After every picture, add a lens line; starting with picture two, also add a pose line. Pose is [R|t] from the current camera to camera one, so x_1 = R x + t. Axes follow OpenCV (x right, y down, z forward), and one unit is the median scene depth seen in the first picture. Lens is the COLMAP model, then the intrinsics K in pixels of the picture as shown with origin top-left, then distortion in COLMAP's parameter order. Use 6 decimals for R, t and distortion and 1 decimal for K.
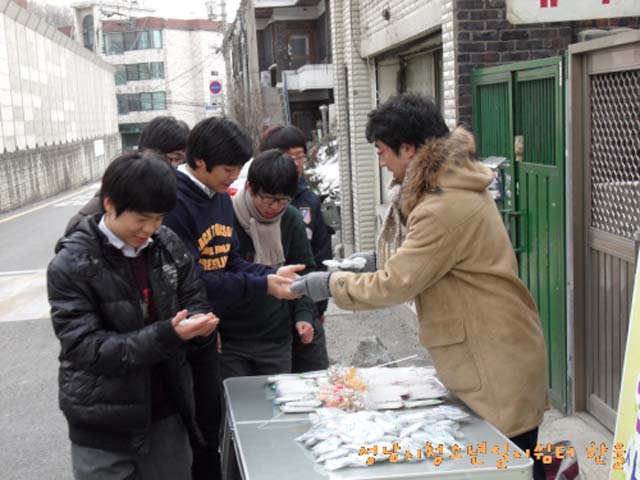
lens RADIAL K [[927.6, 0, 320.0], [0, 927.6, 240.0], [0, 0, 1]] dist [0.030153, -0.000997]
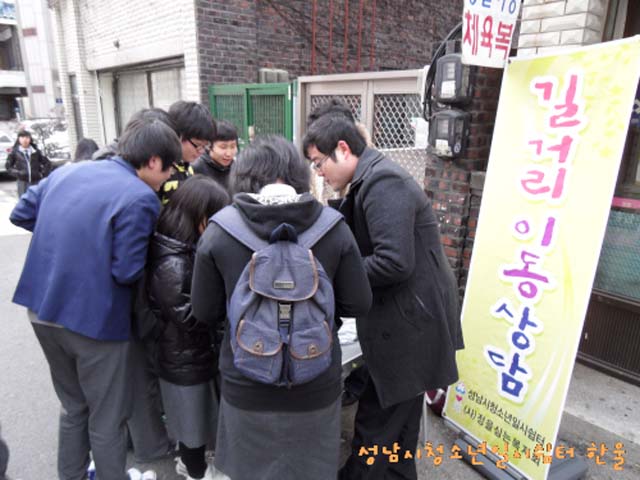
lens RADIAL K [[448.1, 0, 320.0], [0, 448.1, 240.0], [0, 0, 1]] dist [-0.000024, -0.005226]
pose [[0.809446, -0.106642, 0.577430, -0.179258], [0.023756, 0.988512, 0.149261, -0.018917], [-0.586714, -0.107101, 0.802680, 0.181682]]
